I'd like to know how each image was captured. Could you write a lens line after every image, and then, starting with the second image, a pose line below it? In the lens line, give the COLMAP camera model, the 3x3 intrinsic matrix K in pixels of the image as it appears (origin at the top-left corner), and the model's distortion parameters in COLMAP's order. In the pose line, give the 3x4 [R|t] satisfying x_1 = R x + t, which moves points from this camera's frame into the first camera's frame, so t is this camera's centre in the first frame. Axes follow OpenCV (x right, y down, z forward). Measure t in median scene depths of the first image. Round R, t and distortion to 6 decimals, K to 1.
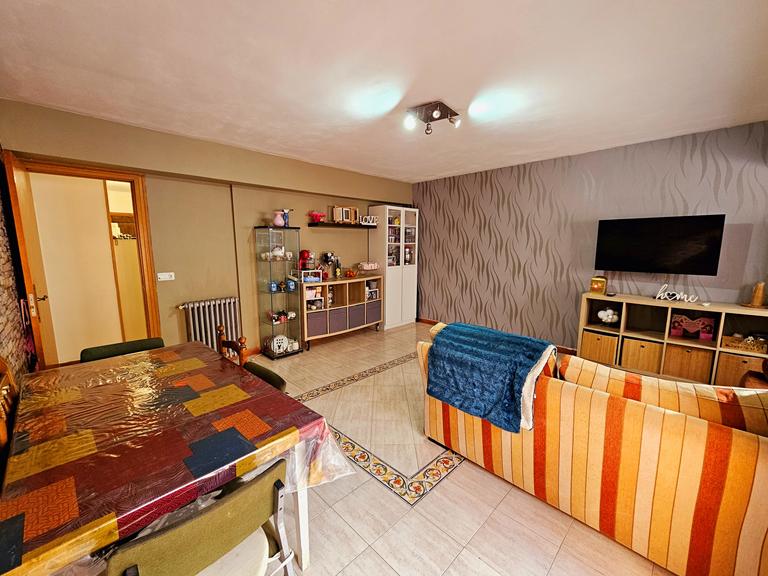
lens RADIAL K [[314.7, 0, 376.0], [0, 314.7, 290.4], [0, 0, 1]] dist [0.001492, -0.001003]
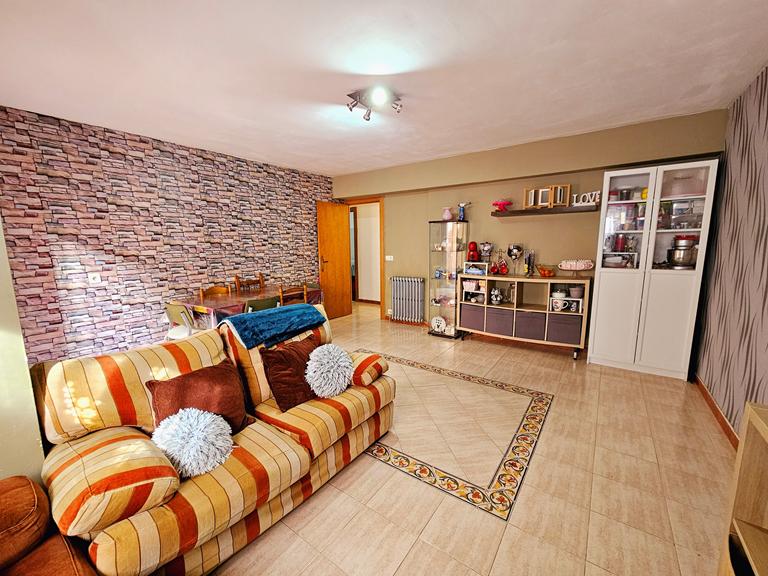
lens RADIAL K [[314.7, 0, 376.4], [0, 314.7, 290.6], [0, 0, 1]] dist [0.001492, -0.001003]
pose [[0.174626, 0.150475, -0.973069, 0.682041], [-0.131432, 0.982972, 0.128420, -0.060298], [0.975824, 0.105467, 0.191429, 0.497526]]
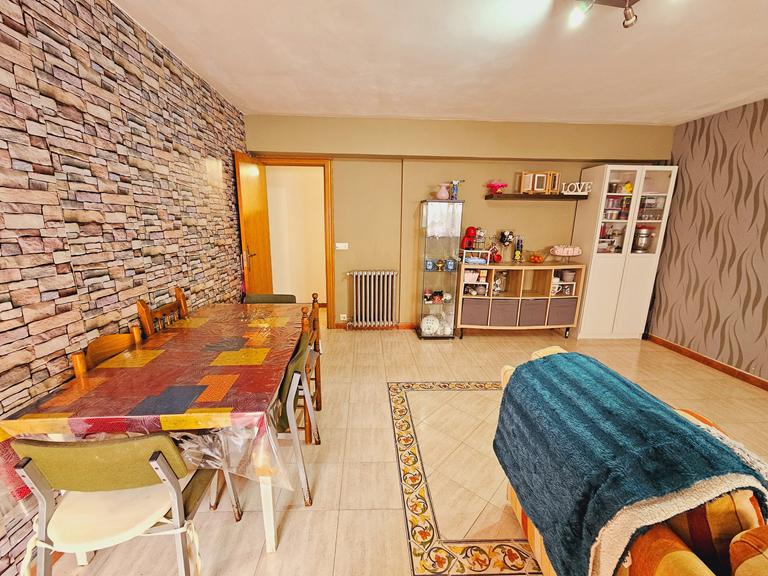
lens RADIAL K [[314.7, 0, 377.1], [0, 314.7, 290.1], [0, 0, 1]] dist [0.001492, -0.001003]
pose [[0.743495, 0.153540, -0.650877, 0.167117], [-0.110256, 0.988111, 0.107148, -0.017199], [0.659590, -0.007900, 0.751584, 0.156133]]
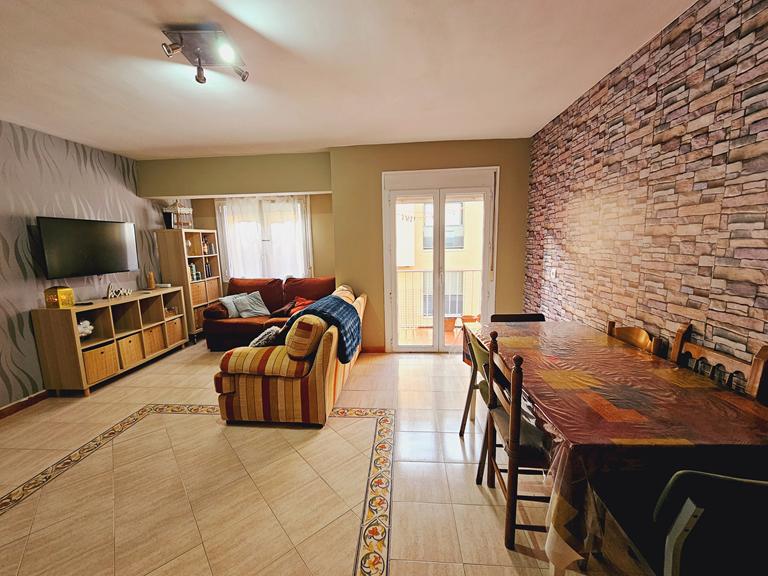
lens RADIAL K [[314.7, 0, 380.3], [0, 314.7, 290.7], [0, 0, 1]] dist [0.001492, -0.001003]
pose [[-0.669964, -0.092784, 0.736573, -0.353879], [0.135407, 0.960245, 0.244121, -0.096223], [-0.729941, 0.263289, -0.630766, 0.730813]]
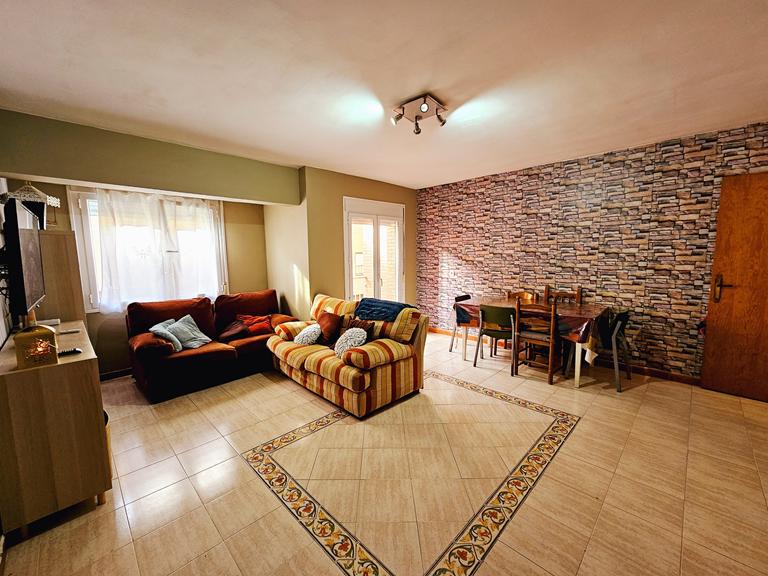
lens RADIAL K [[314.7, 0, 379.5], [0, 314.7, 290.3], [0, 0, 1]] dist [0.001492, -0.001003]
pose [[-0.999546, 0.021844, -0.020765, 0.190048], [0.015668, 0.965174, 0.261141, -0.163194], [0.025746, 0.260697, -0.965077, 1.152874]]
